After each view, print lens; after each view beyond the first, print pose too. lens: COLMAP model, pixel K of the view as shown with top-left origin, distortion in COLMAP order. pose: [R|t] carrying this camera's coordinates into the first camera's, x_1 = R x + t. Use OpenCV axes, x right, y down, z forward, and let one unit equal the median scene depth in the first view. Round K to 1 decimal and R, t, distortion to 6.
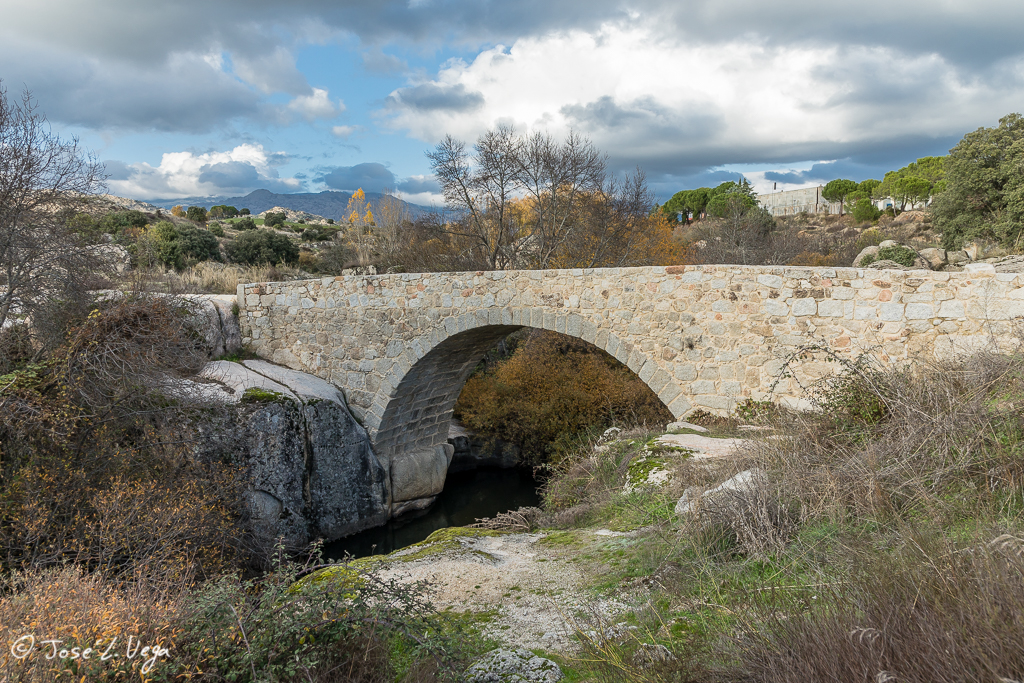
lens RADIAL K [[702.7, 0, 512.2], [0, 702.7, 341.9], [0, 0, 1]] dist [0.000108, 0.007958]
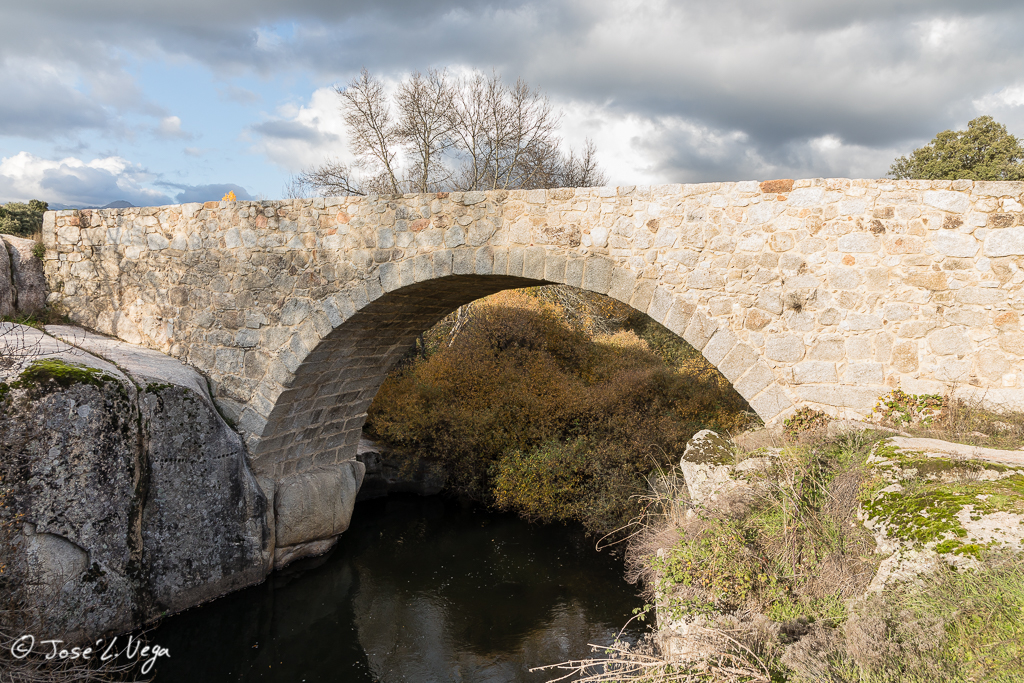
lens RADIAL K [[702.7, 0, 511.5], [0, 702.7, 339.5], [0, 0, 1]] dist [0.000108, 0.007958]
pose [[0.983490, 0.046230, 0.174960, -0.087022], [-0.039458, 0.998338, -0.041992, 0.057961], [-0.176610, 0.034395, 0.983680, 0.339309]]
